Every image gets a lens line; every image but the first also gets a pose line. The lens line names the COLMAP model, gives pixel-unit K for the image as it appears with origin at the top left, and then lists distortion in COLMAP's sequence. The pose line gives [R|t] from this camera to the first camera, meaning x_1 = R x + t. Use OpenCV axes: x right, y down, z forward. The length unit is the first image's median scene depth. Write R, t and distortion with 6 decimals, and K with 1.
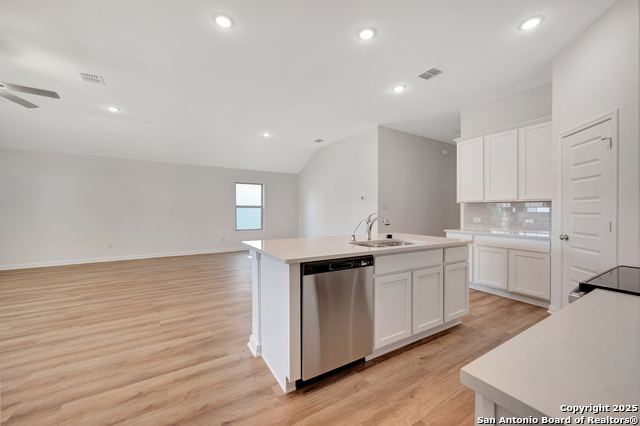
lens RADIAL K [[253.5, 0, 322.9], [0, 253.5, 212.7], [0, 0, 1]] dist [0.001034, 0.000865]
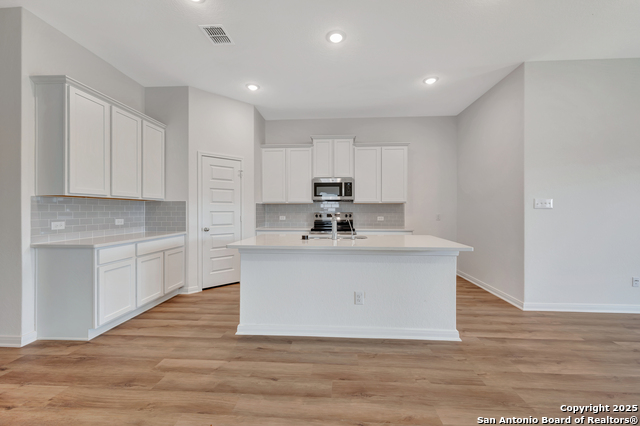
lens RADIAL K [[253.5, 0, 322.7], [0, 253.5, 210.9], [0, 0, 1]] dist [0.001034, 0.000865]
pose [[-0.807578, -0.004843, 0.589741, -0.357187], [0.000876, 0.999955, 0.009412, -0.015376], [-0.589760, 0.008117, -0.807538, 1.719922]]
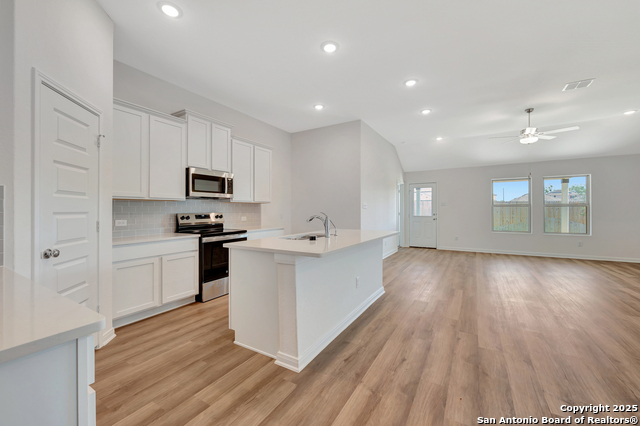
lens RADIAL K [[253.5, 0, 321.9], [0, 253.5, 210.7], [0, 0, 1]] dist [0.001034, 0.000865]
pose [[-0.896764, 0.000927, -0.442507, 0.632718], [-0.002014, 0.999979, 0.006176, -0.010002], [0.442504, 0.006429, -0.896744, 1.814755]]
